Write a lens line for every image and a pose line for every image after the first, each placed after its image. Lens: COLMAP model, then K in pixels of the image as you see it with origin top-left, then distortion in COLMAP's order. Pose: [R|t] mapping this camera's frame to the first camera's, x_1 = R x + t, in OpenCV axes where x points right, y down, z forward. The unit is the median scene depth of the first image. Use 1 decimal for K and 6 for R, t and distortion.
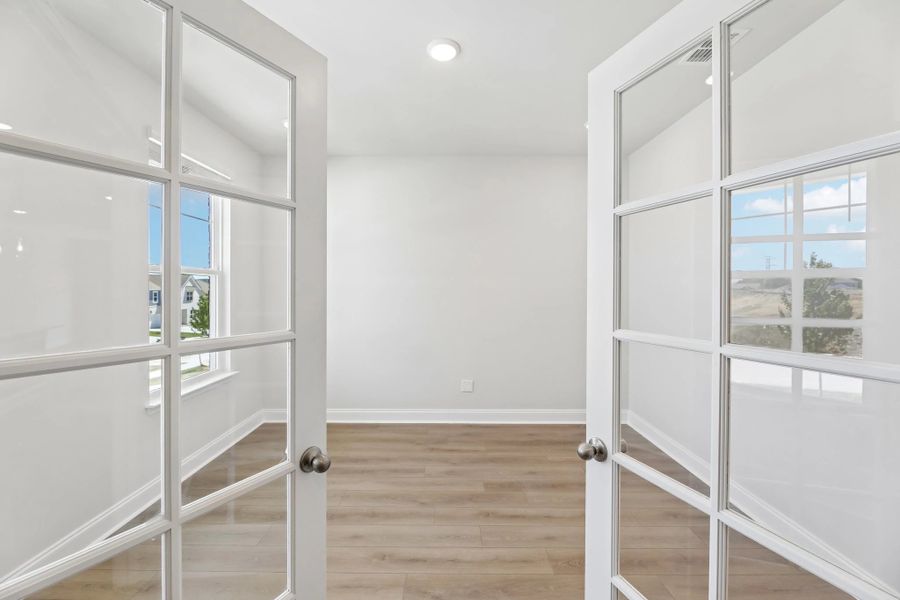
lens RADIAL K [[364.1, 0, 448.8], [0, 364.1, 289.4], [0, 0, 1]] dist [0.000027, -0.000111]
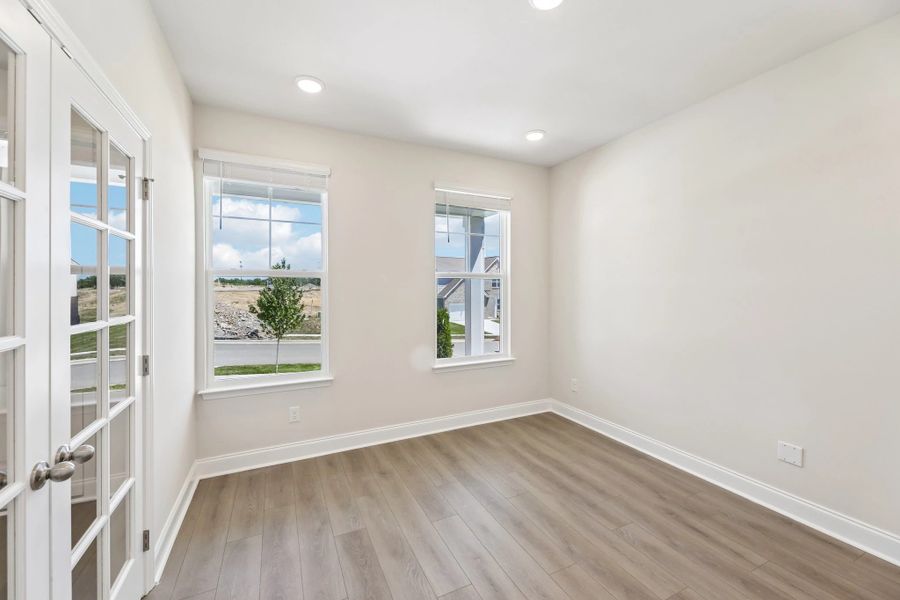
lens RADIAL K [[364.1, 0, 448.8], [0, 364.1, 289.4], [0, 0, 1]] dist [0.000027, -0.000111]
pose [[0.425067, -0.005452, -0.905145, 0.422358], [0.002334, 0.999985, -0.004927, 0.005312], [0.905159, -0.000018, 0.425074, 0.310179]]
